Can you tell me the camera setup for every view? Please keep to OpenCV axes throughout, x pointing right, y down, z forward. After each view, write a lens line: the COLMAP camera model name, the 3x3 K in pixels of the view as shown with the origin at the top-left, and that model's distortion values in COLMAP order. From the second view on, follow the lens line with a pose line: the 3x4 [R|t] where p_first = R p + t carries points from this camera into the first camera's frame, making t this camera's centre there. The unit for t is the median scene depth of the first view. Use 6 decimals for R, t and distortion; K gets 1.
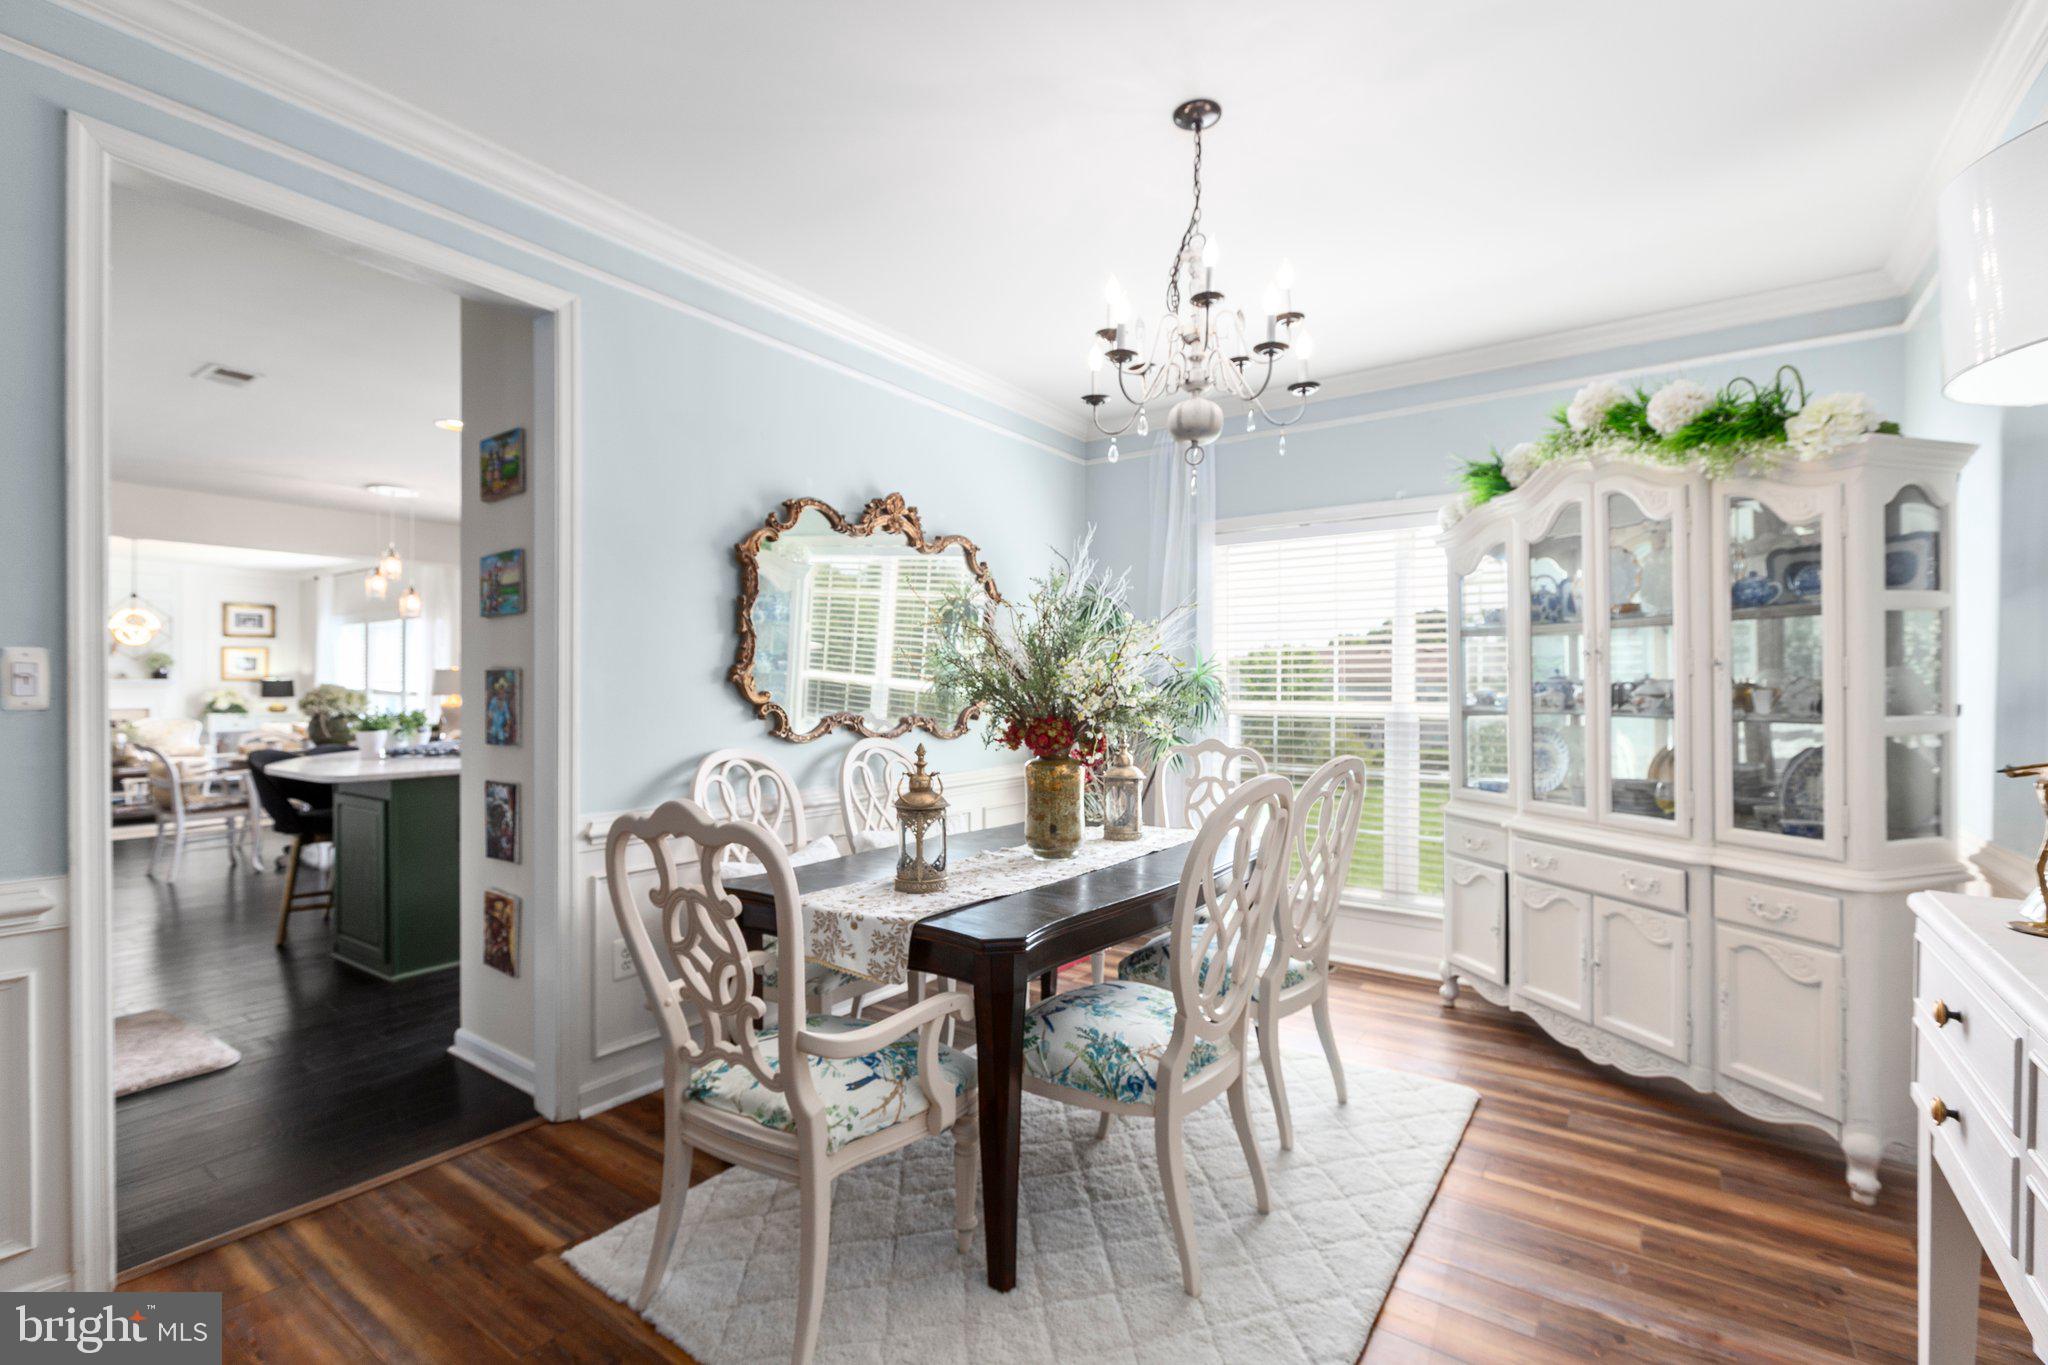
lens RADIAL K [[945.5, 0, 1029.2], [0, 945.5, 688.0], [0, 0, 1]] dist [-0.000541, -0.000261]
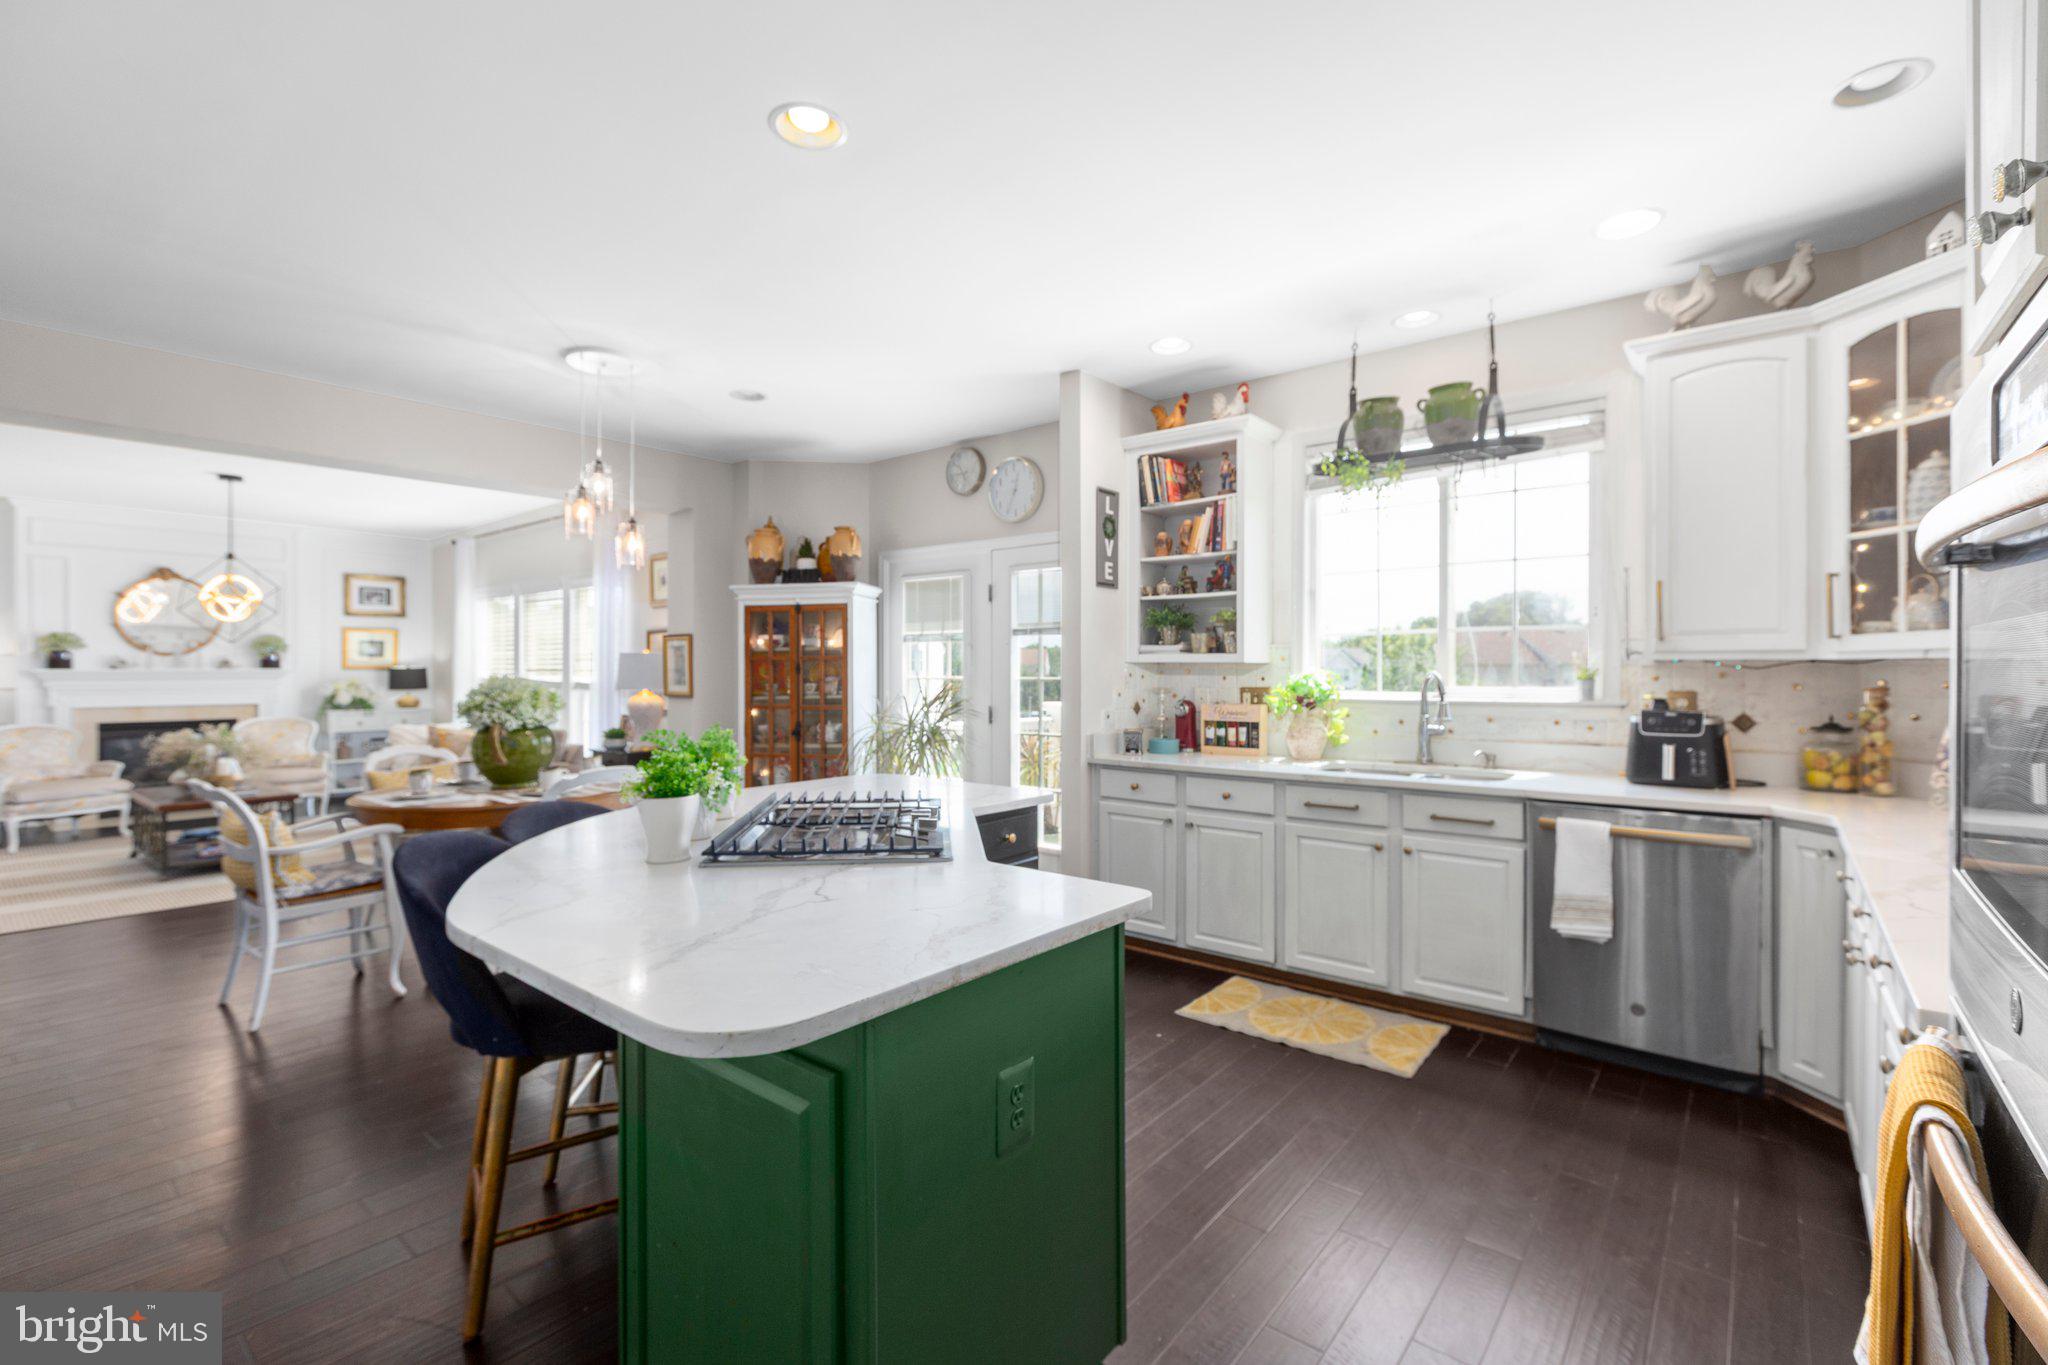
lens RADIAL K [[913.2, 0, 1027.3], [0, 913.2, 672.9], [0, 0, 1]] dist [0.000960, 0.000233]
pose [[0.997808, -0.002150, -0.066146, -0.222034], [0.002156, 0.999998, 0.000020, -0.003531], [0.066145, -0.000163, 0.997810, 0.262753]]
